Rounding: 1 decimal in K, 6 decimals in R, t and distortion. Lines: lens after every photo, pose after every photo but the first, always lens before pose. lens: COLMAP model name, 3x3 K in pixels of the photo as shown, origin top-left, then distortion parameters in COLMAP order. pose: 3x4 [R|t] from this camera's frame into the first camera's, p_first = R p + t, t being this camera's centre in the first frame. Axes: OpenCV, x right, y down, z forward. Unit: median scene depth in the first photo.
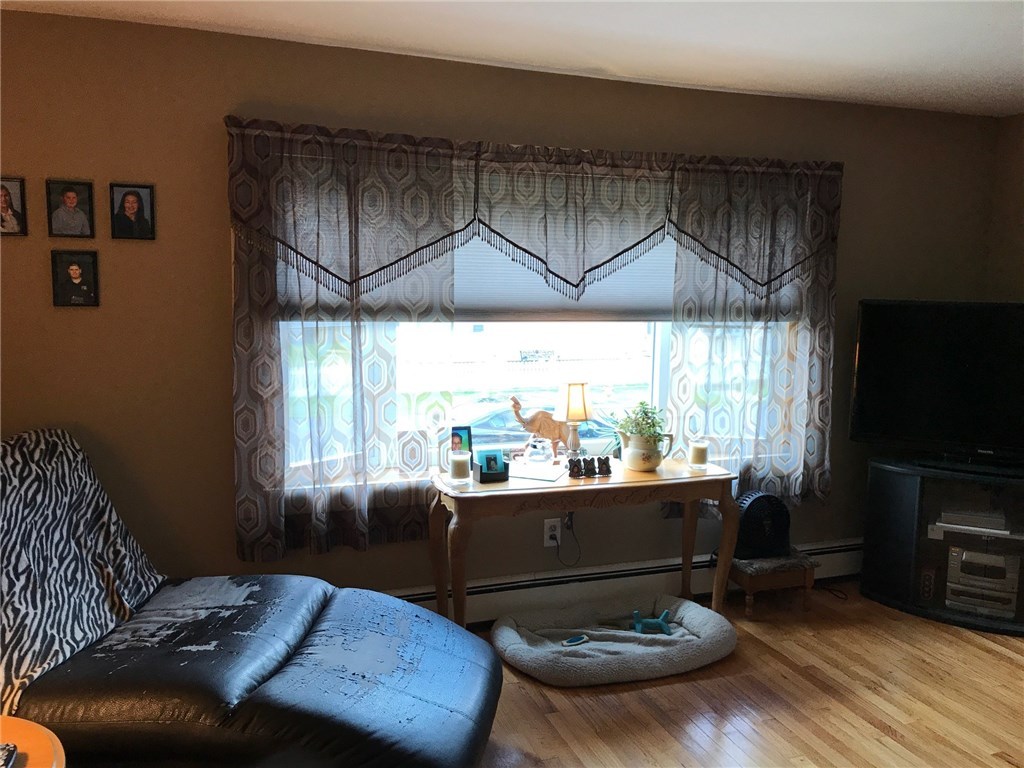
lens RADIAL K [[835.4, 0, 511.5], [0, 835.4, 387.6], [0, 0, 1]] dist [0.009003, -0.020470]
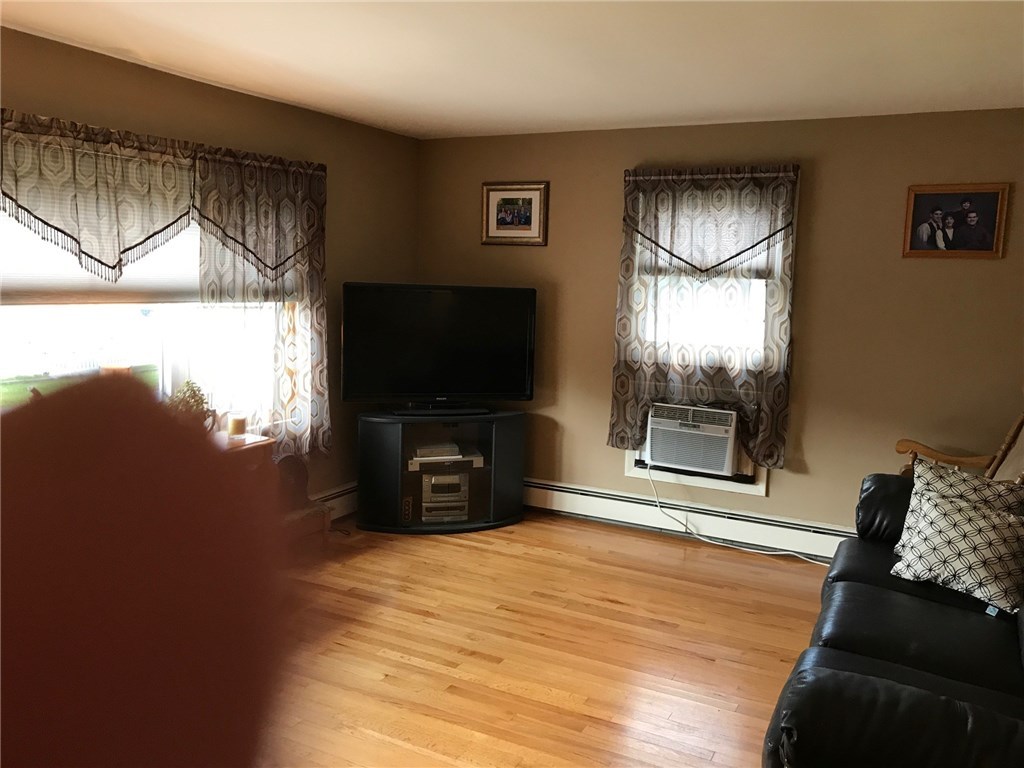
lens RADIAL K [[835.4, 0, 514.4], [0, 835.4, 384.8], [0, 0, 1]] dist [0.009003, -0.020470]
pose [[0.728266, -0.084416, 0.680075, -0.244265], [0.076316, 0.996202, 0.041932, 0.010098], [-0.681031, 0.021363, 0.731943, -0.037682]]
